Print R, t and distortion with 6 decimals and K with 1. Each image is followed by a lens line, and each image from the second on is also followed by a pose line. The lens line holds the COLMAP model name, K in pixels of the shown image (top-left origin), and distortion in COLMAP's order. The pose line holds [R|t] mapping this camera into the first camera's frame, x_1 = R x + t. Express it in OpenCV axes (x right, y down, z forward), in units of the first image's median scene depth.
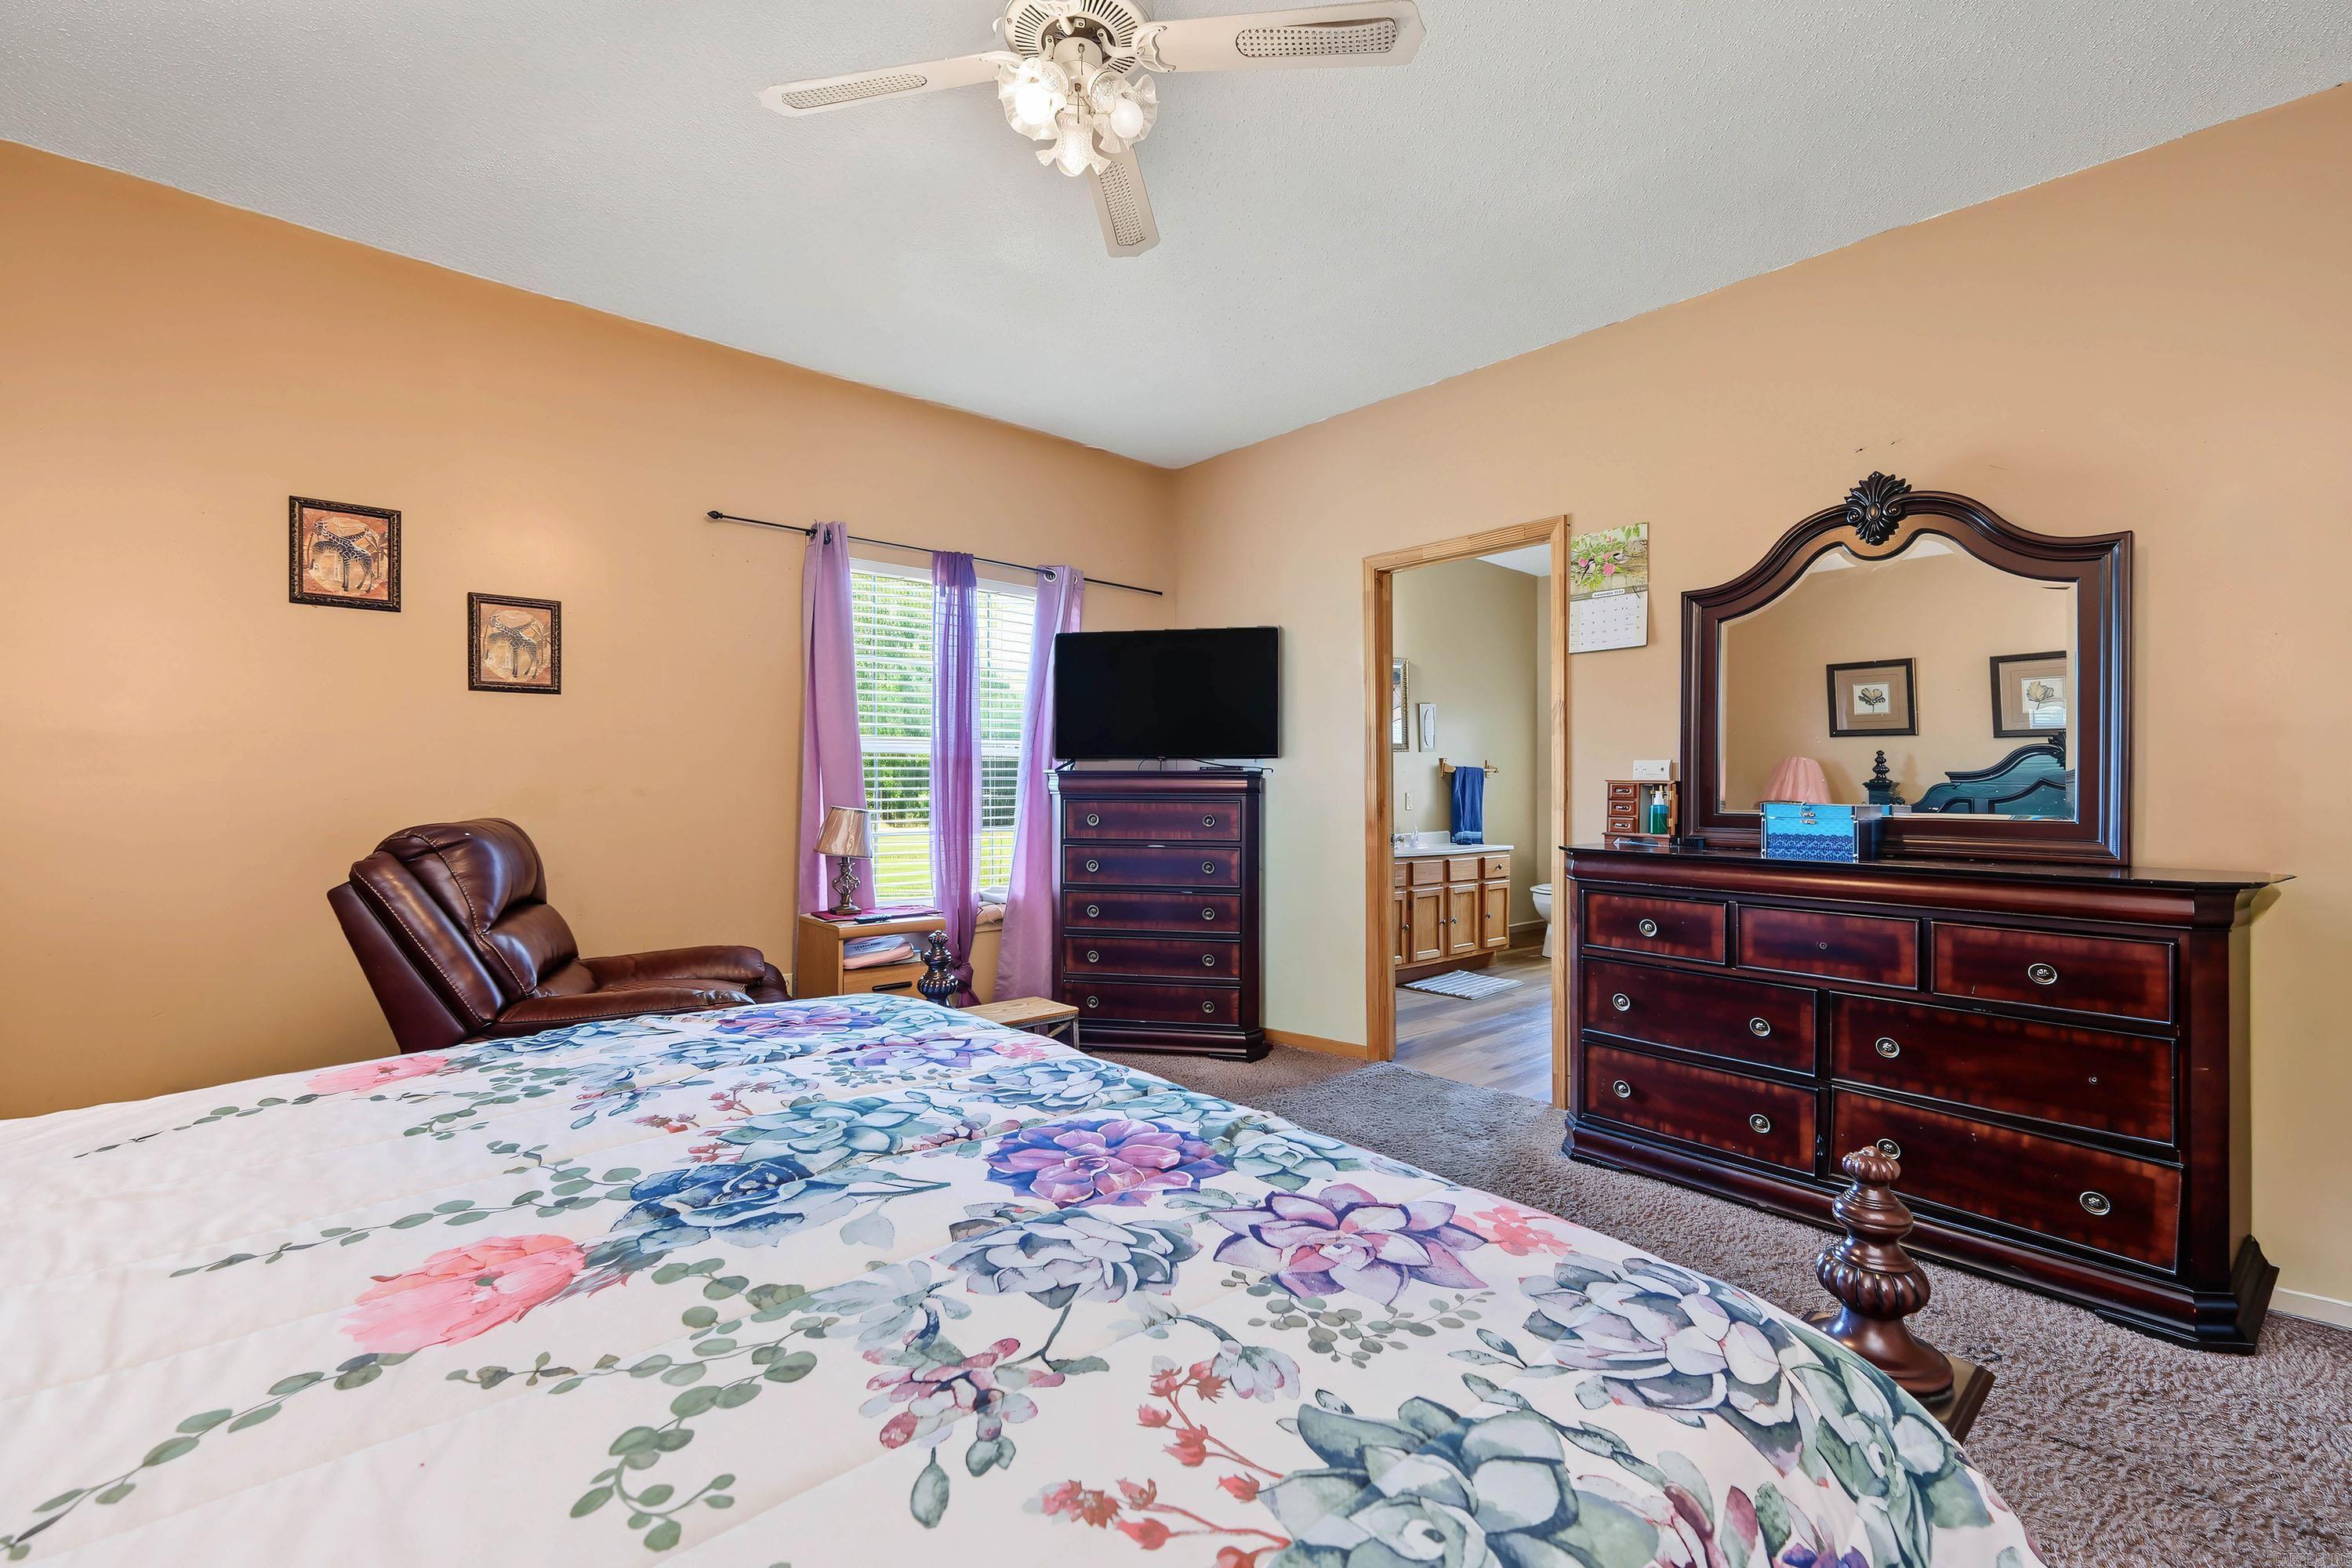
lens RADIAL K [[983.1, 0, 1165.7], [0, 983.1, 775.1], [0, 0, 1]] dist [-0.052652, 0.000115]
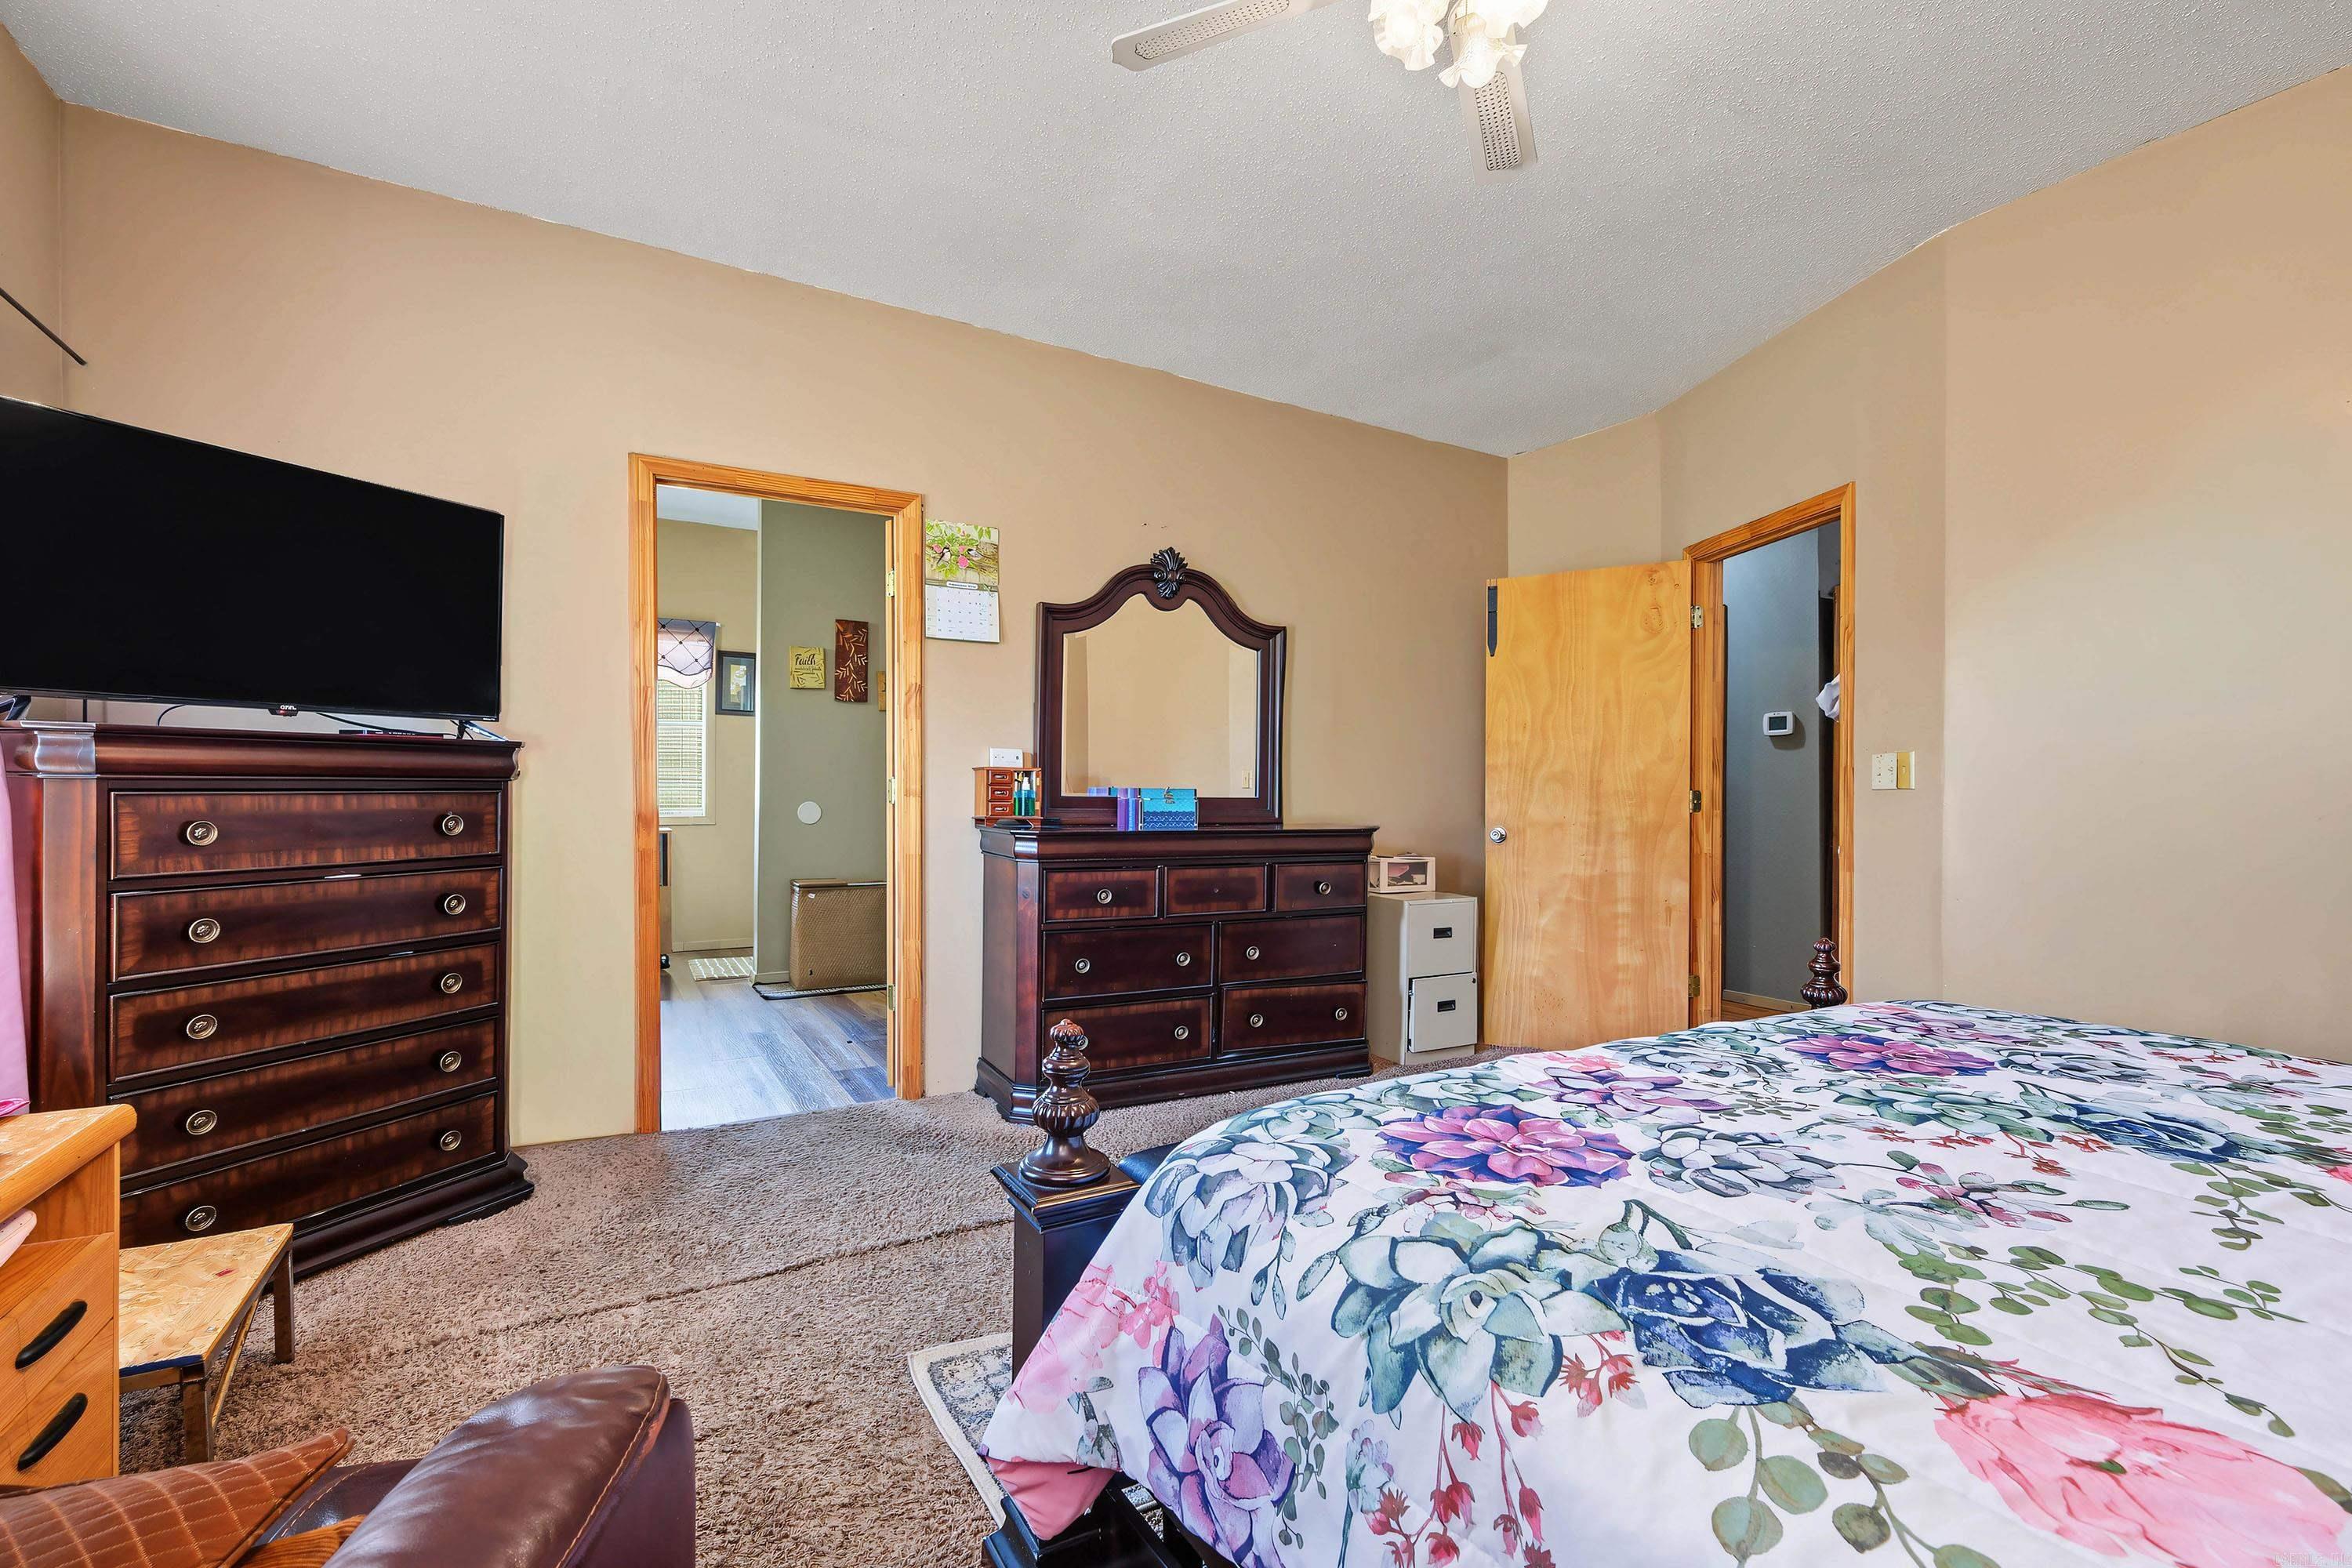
lens RADIAL K [[1037.7, 0, 1163.0], [0, 1037.7, 790.7], [0, 0, 1]] dist [-0.004246, 0.000401]
pose [[0.181617, -0.003754, 0.983362, -0.740942], [-0.018991, 0.999793, 0.007325, 0.022837], [-0.983186, -0.020006, 0.181508, 0.738263]]
